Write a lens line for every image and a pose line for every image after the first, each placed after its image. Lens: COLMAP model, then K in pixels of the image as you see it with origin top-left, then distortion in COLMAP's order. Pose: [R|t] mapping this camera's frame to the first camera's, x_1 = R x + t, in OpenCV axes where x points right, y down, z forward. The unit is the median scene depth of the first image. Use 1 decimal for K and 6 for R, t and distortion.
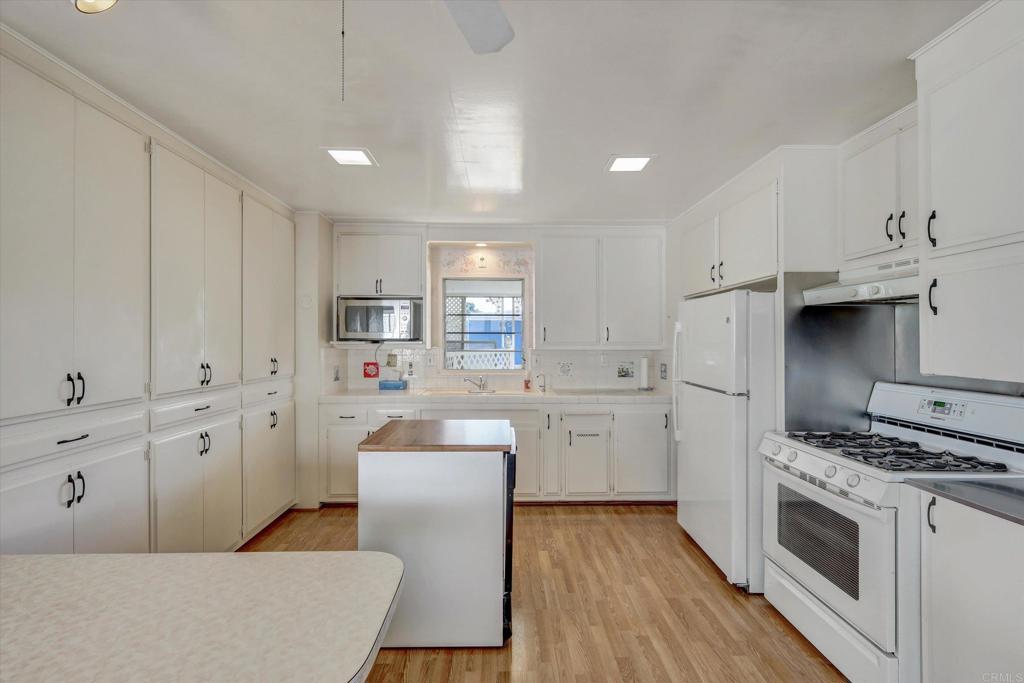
lens RADIAL K [[454.1, 0, 516.0], [0, 454.1, 339.9], [0, 0, 1]] dist [0.007924, 0.001507]
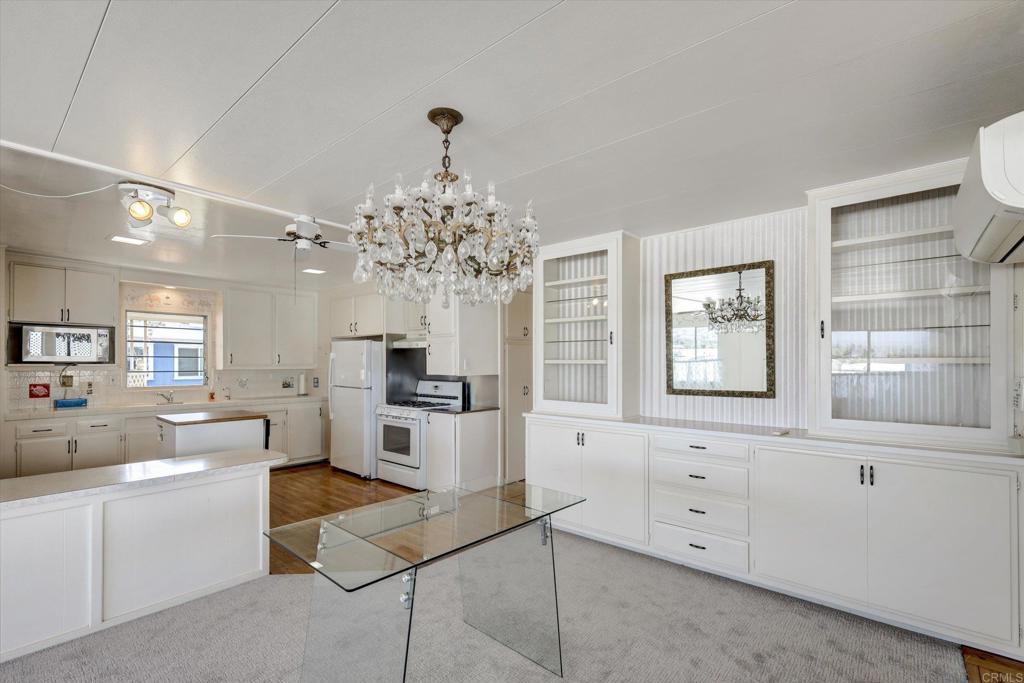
lens RADIAL K [[454.1, 0, 514.4], [0, 454.1, 360.7], [0, 0, 1]] dist [0.007924, 0.001507]
pose [[0.674083, 0.003391, 0.738648, -0.421082], [-0.002618, 0.999994, -0.002201, -0.005592], [-0.738651, -0.000450, 0.674088, -0.645390]]
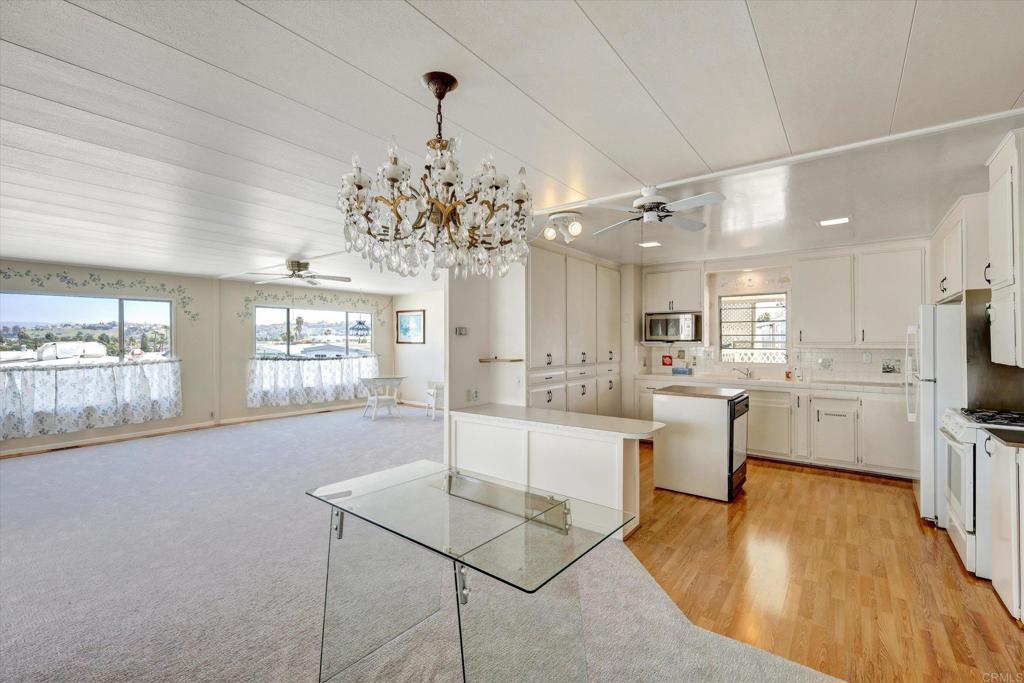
lens RADIAL K [[454.1, 0, 512.5], [0, 454.1, 339.4], [0, 0, 1]] dist [0.007924, 0.001507]
pose [[0.785218, -0.003612, -0.619209, 0.242680], [0.003517, 0.999993, -0.001373, -0.003980], [0.619209, -0.001099, 0.785225, -0.571518]]
